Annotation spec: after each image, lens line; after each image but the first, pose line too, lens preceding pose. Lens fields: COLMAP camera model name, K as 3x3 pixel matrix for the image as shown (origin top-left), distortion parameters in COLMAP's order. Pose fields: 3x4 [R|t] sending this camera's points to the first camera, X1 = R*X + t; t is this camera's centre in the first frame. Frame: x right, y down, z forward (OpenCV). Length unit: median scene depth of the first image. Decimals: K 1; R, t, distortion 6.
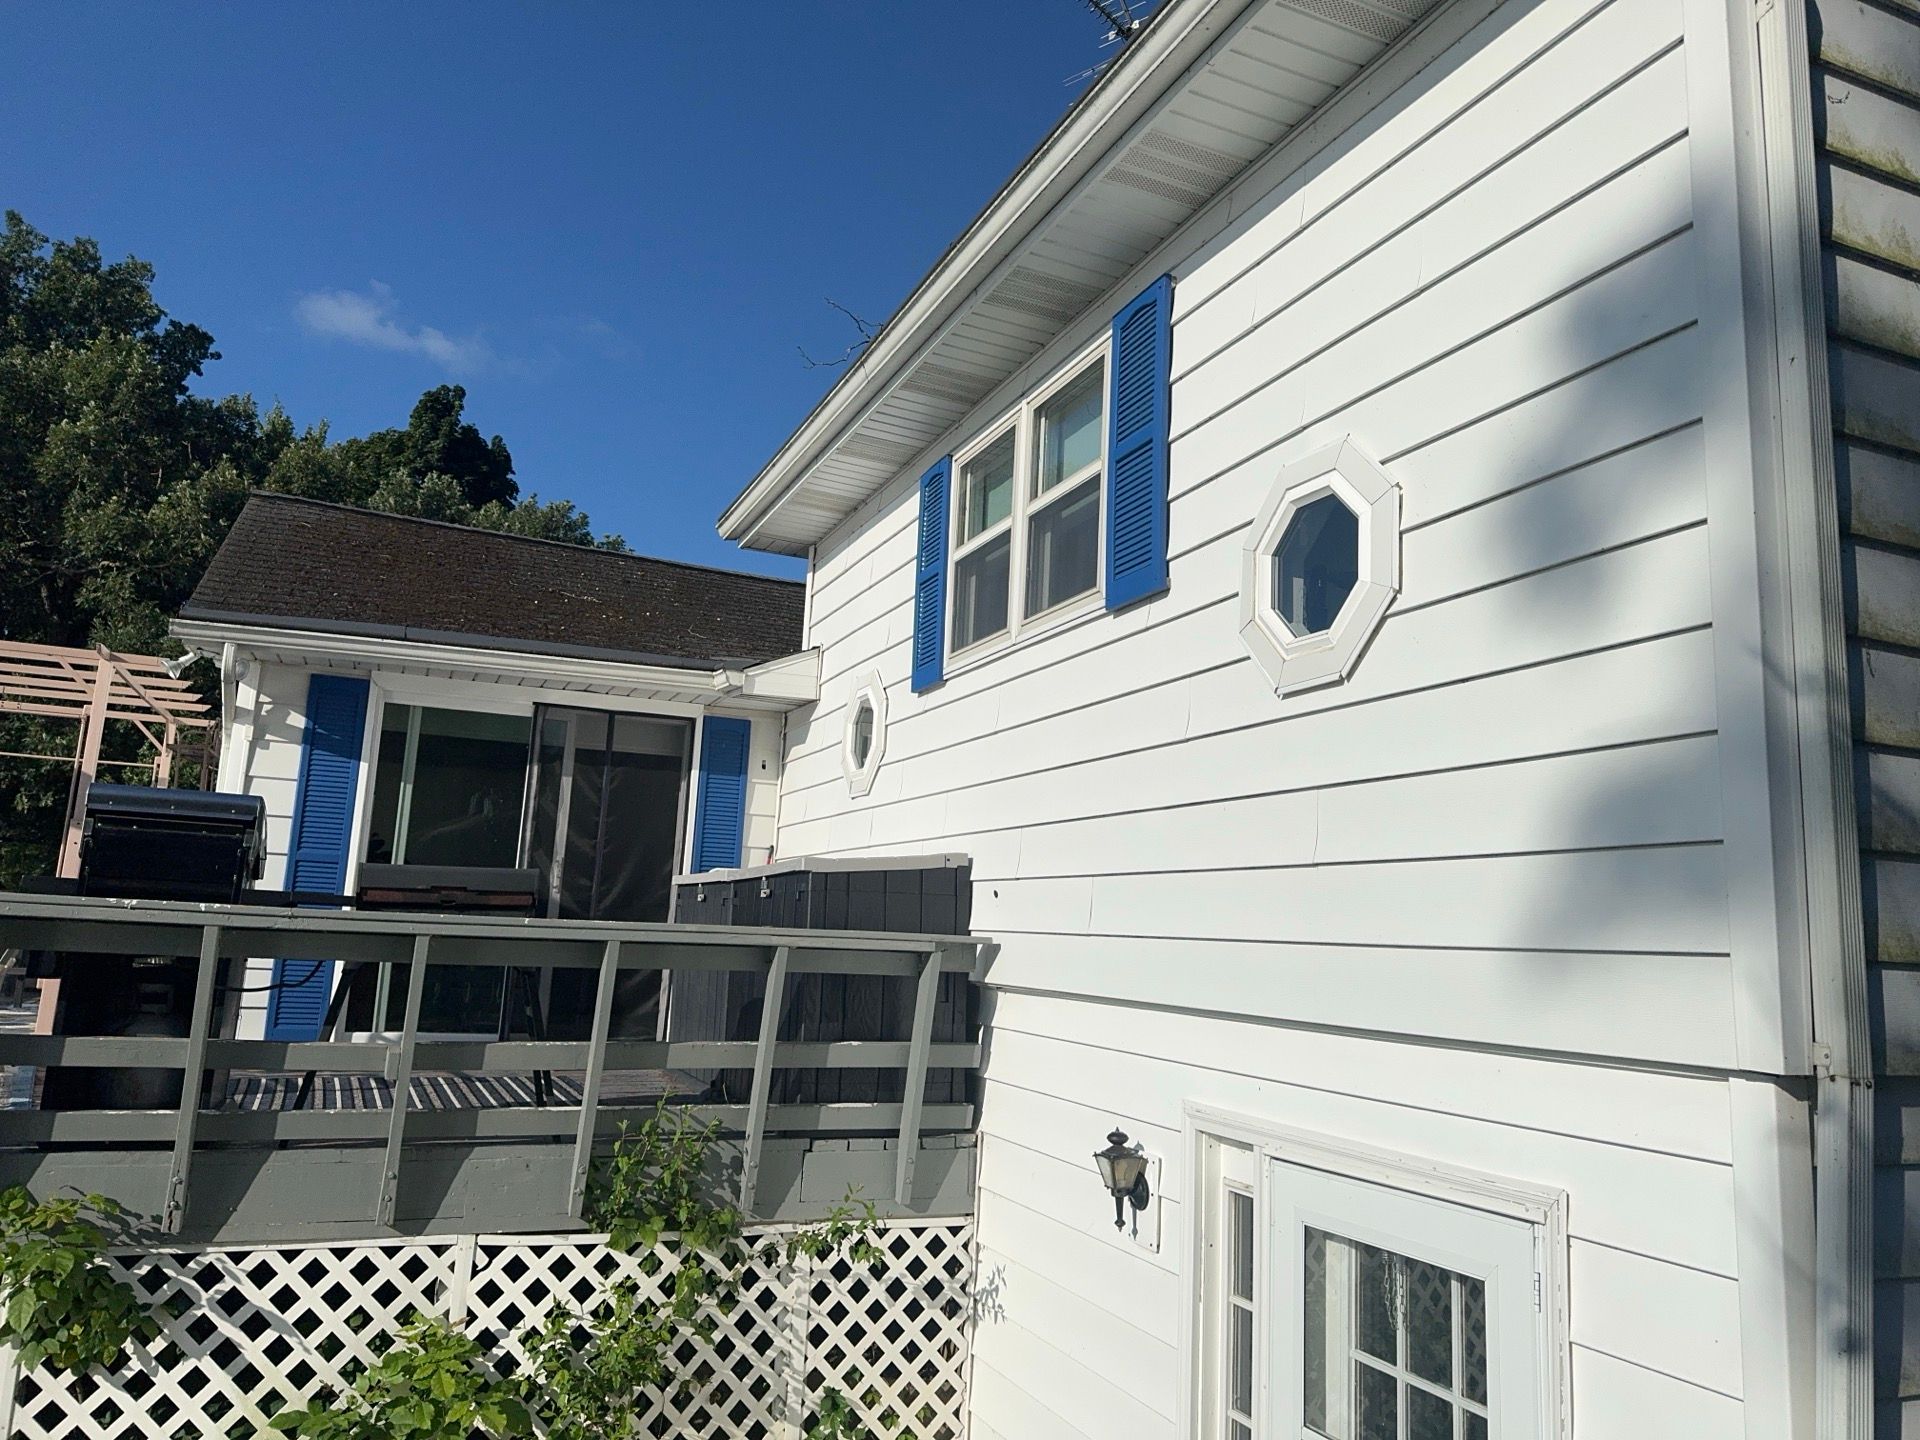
lens RADIAL K [[1324.5, 0, 962.6], [0, 1324.5, 720.5], [0, 0, 1]] dist [0.047354, -0.038504]
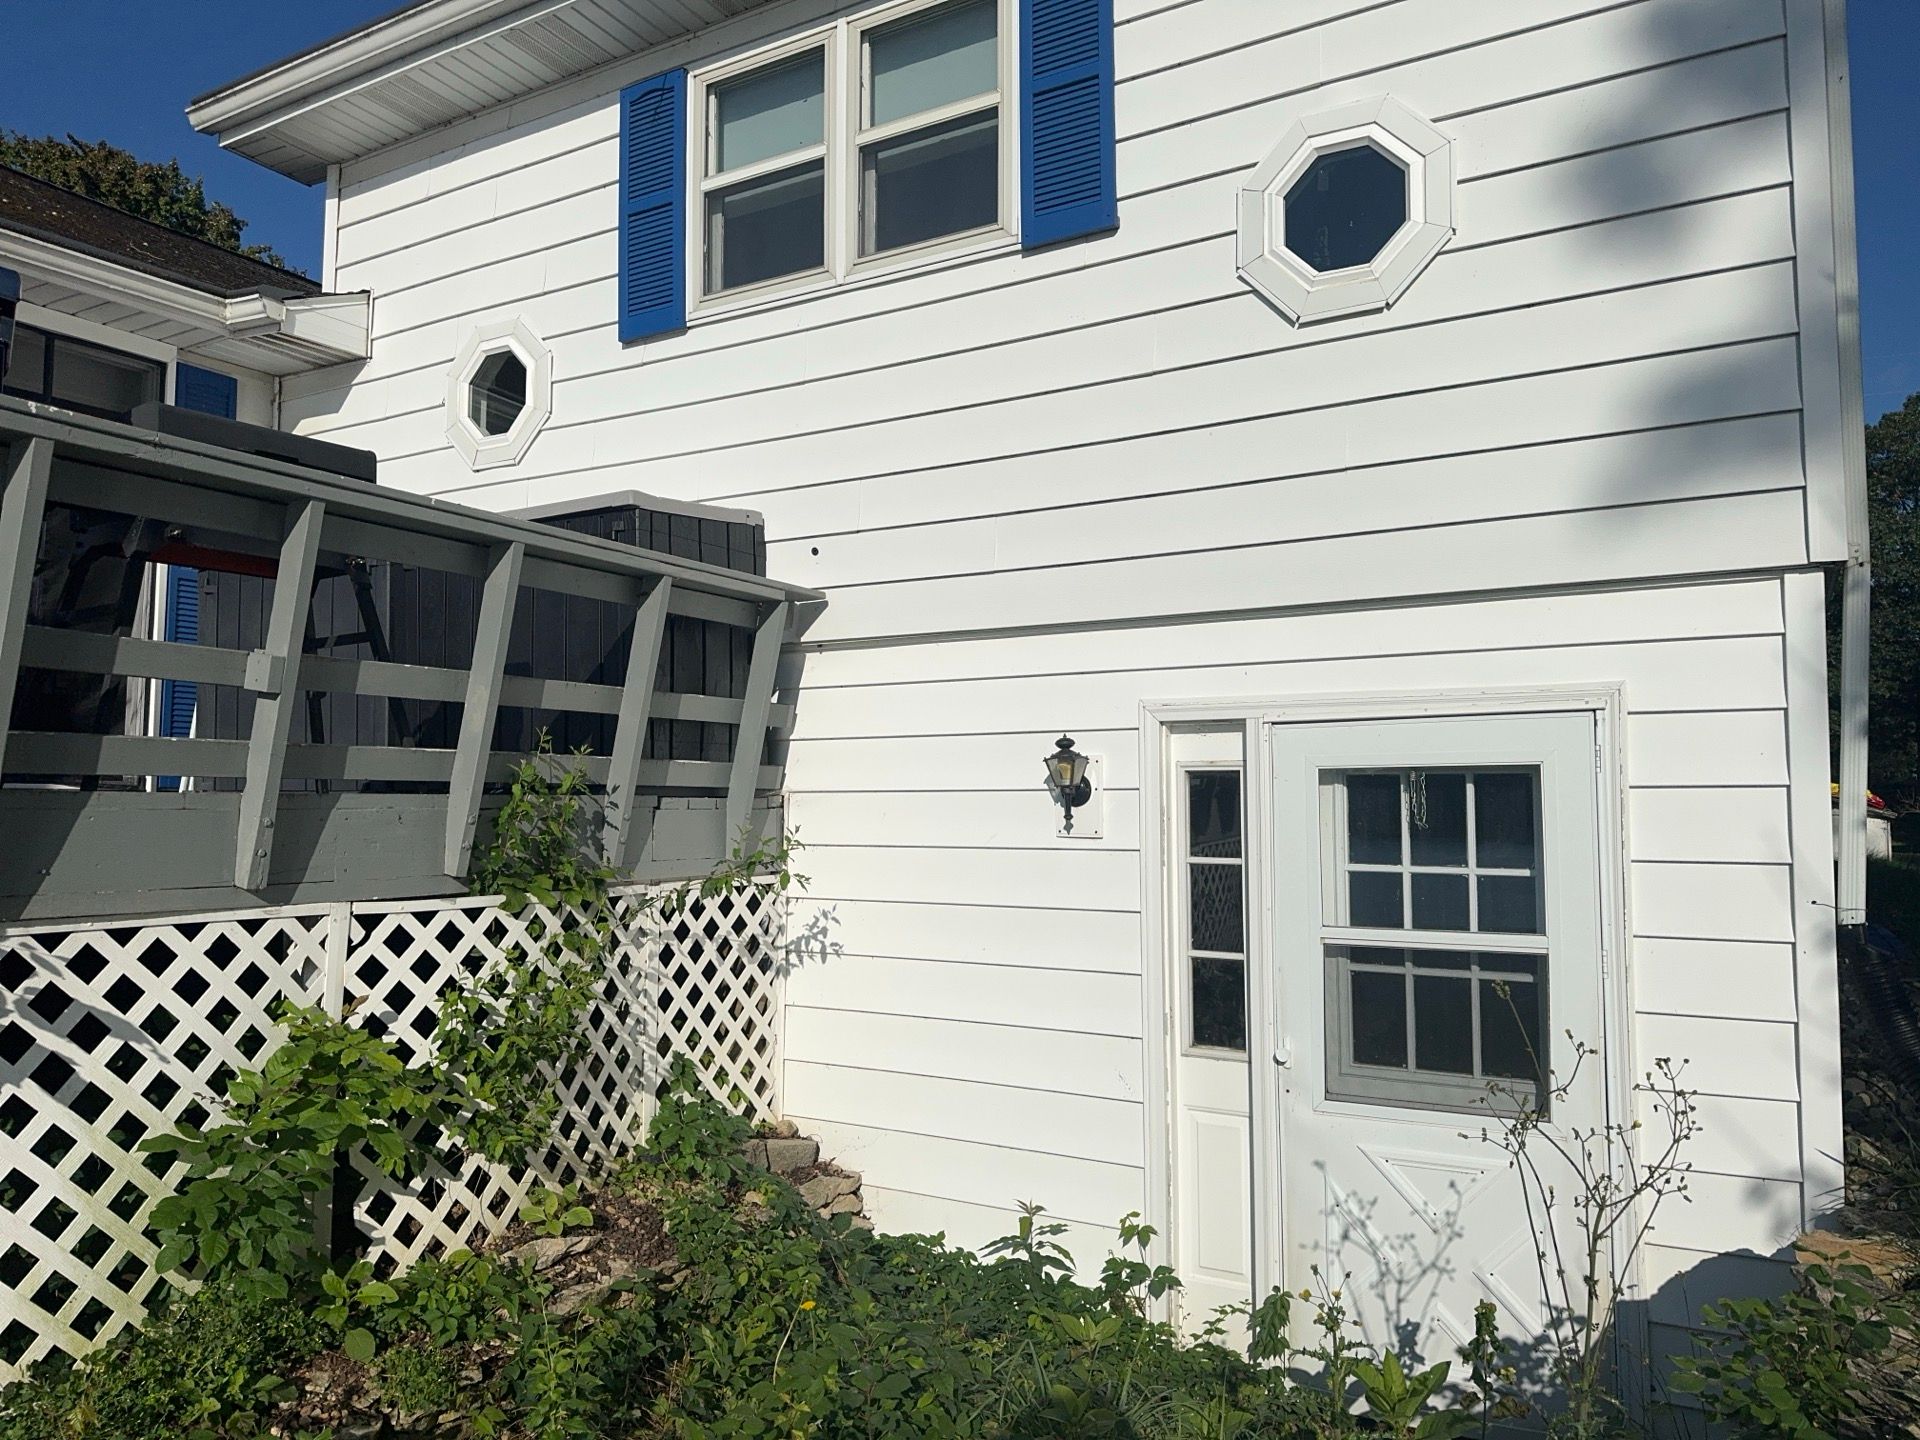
lens RADIAL K [[1324.5, 0, 927.5], [0, 1324.5, 708.8], [0, 0, 1]] dist [0.047354, -0.038504]
pose [[0.809024, 0.000473, 0.587776, -0.549350], [-0.064649, 0.994004, 0.088184, 0.182913], [-0.584210, -0.109342, 0.804203, 0.193088]]
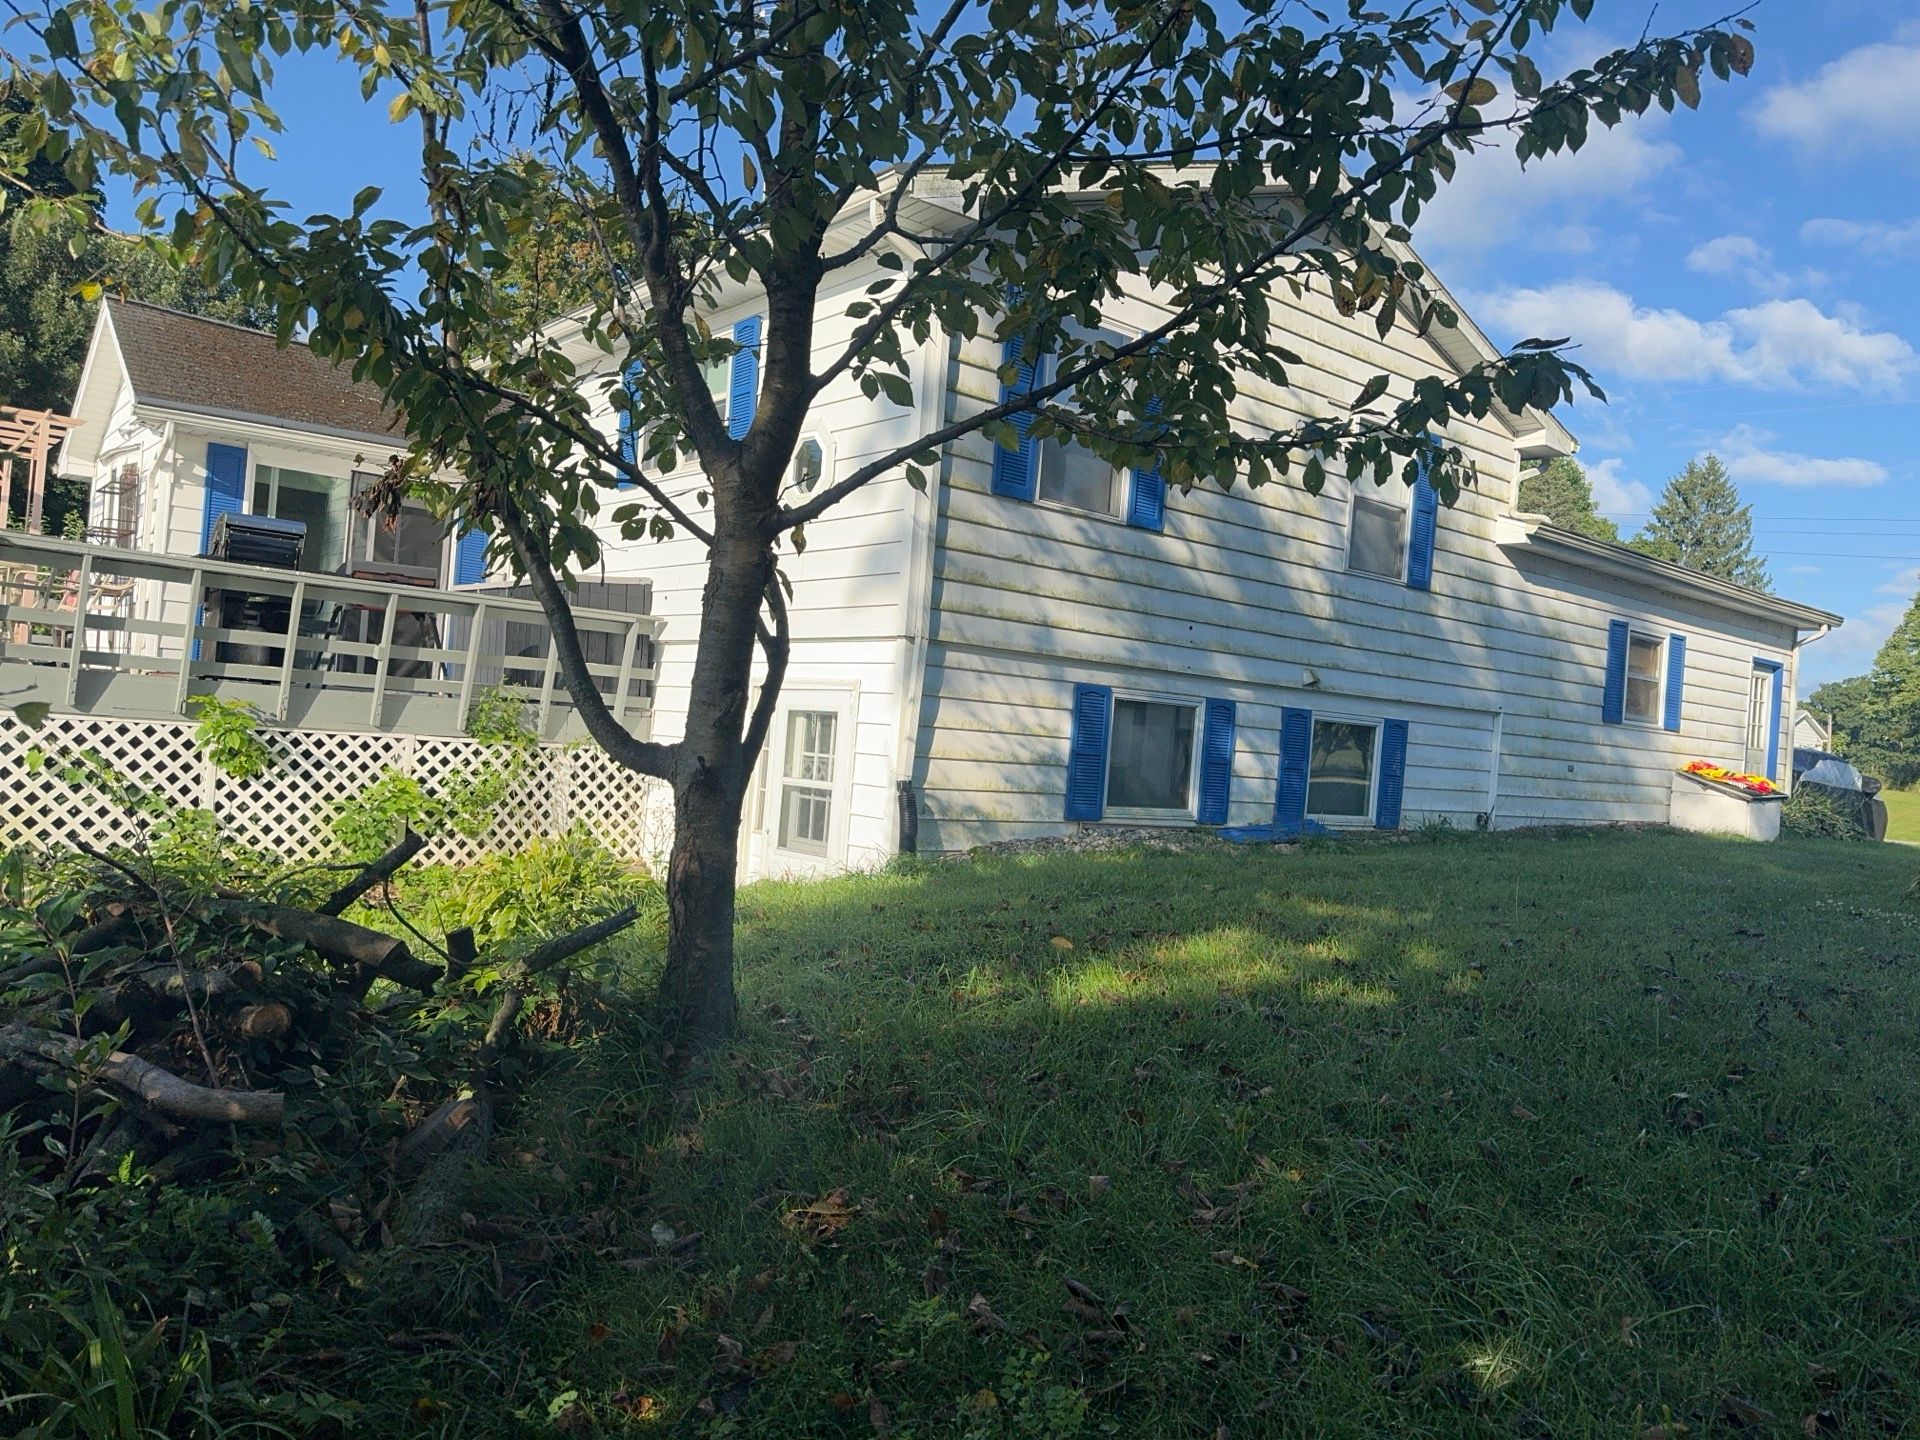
lens RADIAL K [[1324.5, 0, 962.1], [0, 1324.5, 702.5], [0, 0, 1]] dist [0.047354, -0.038504]
pose [[0.960169, 0.028425, 0.277970, -0.116774], [-0.071820, 0.986496, 0.147201, -0.047372], [-0.270032, -0.161302, 0.949244, -1.272159]]
